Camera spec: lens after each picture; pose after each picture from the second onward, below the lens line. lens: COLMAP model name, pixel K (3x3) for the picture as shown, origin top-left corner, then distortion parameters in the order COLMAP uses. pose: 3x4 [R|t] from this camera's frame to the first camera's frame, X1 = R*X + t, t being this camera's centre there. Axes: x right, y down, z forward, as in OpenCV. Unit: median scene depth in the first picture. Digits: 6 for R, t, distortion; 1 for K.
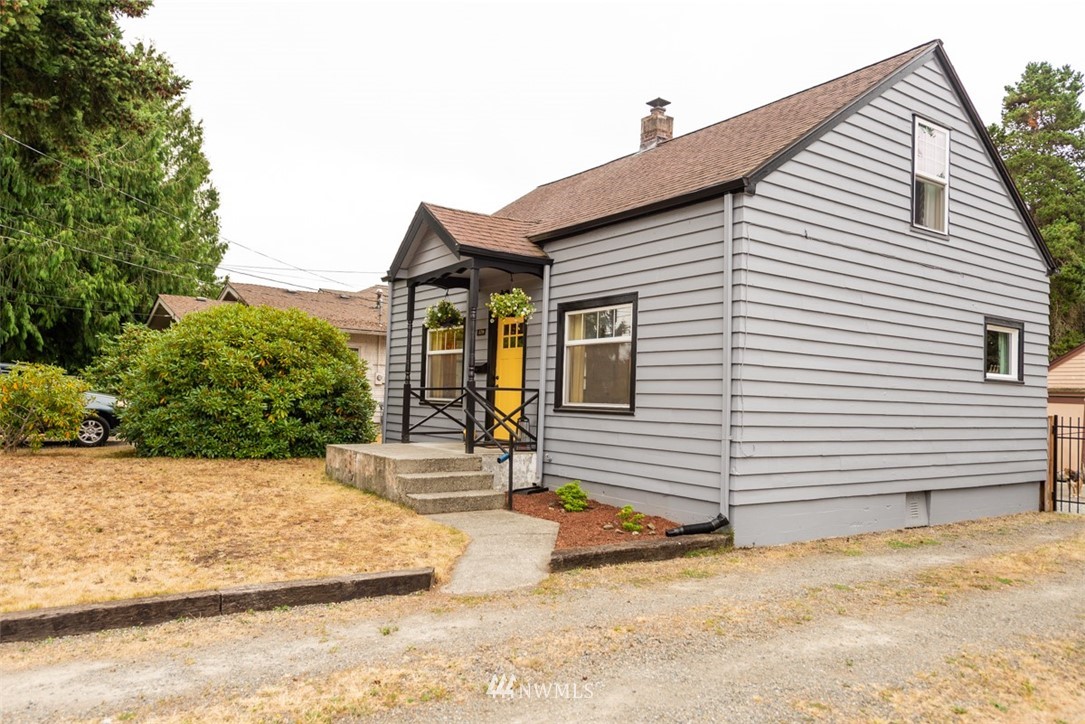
lens RADIAL K [[747.3, 0, 542.2], [0, 747.3, 364.3], [0, 0, 1]] dist [-0.001084, 0.000031]
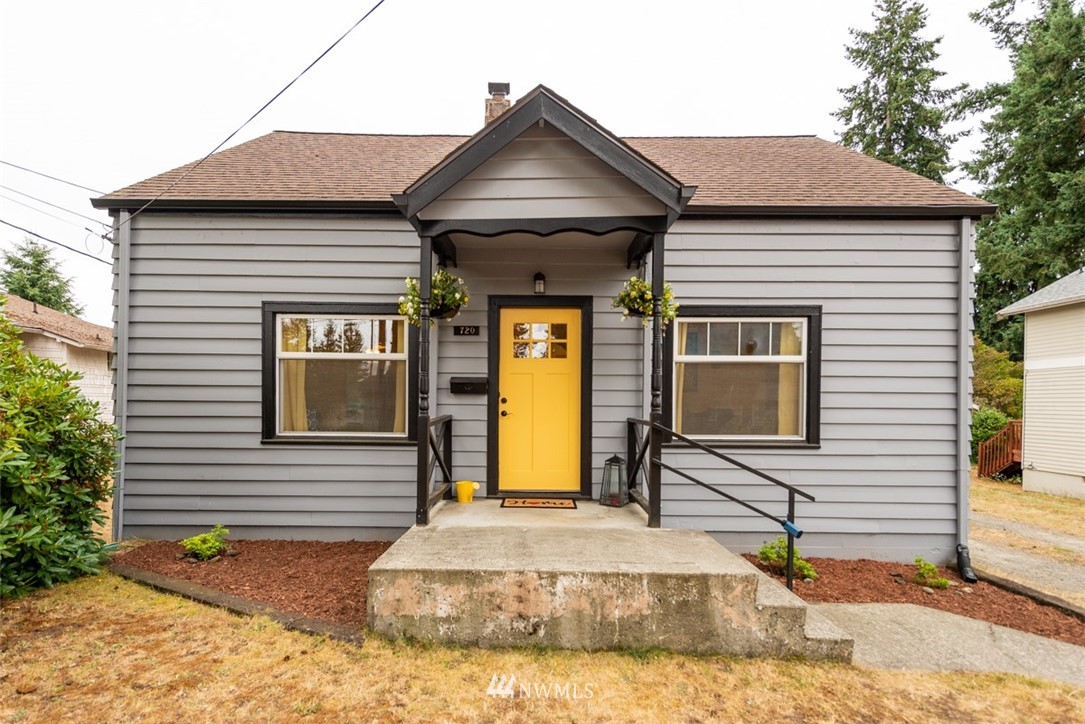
lens RADIAL K [[541.5, 0, 545.3], [0, 541.5, 419.9], [0, 0, 1]] dist [0.002791, 0.000302]
pose [[0.551358, -0.022323, 0.833970, -0.511173], [-0.025195, 0.998740, 0.043390, 0.014129], [-0.833888, -0.044935, 0.550102, 0.817877]]
